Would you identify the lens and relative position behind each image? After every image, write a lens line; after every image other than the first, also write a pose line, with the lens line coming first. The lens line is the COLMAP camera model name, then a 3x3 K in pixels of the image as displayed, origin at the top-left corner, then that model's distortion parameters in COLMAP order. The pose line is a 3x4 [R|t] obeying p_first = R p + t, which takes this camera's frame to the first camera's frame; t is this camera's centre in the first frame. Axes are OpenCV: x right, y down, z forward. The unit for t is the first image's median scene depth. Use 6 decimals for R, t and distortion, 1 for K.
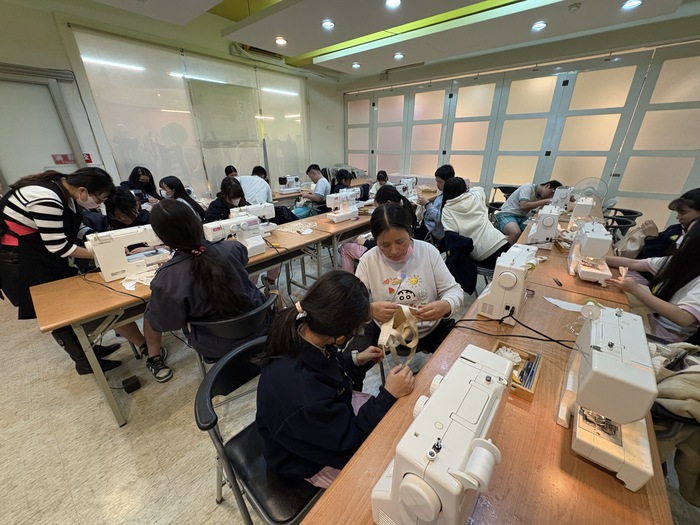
lens RADIAL K [[276.9, 0, 351.4], [0, 276.9, 262.4], [0, 0, 1]] dist [0.000276, 0.000176]
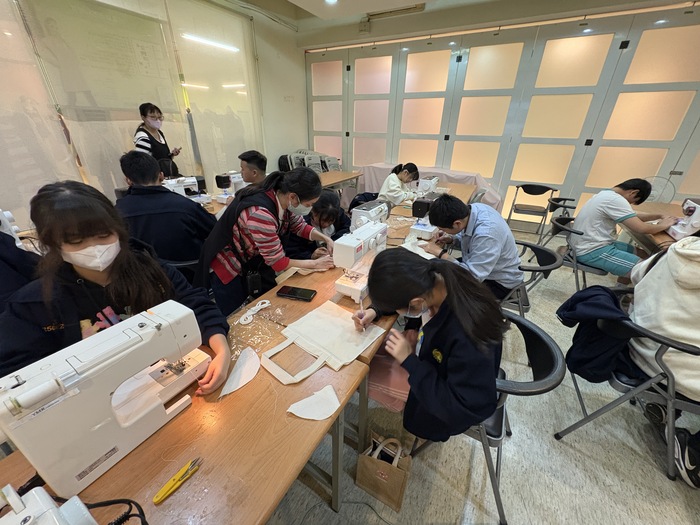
lens RADIAL K [[276.9, 0, 350.5], [0, 276.9, 262.0], [0, 0, 1]] dist [0.000276, 0.000176]
pose [[0.986090, -0.048908, 0.158855, -0.061725], [0.039937, 0.997448, 0.059181, -0.110526], [-0.161344, -0.052013, 0.985527, 0.273830]]
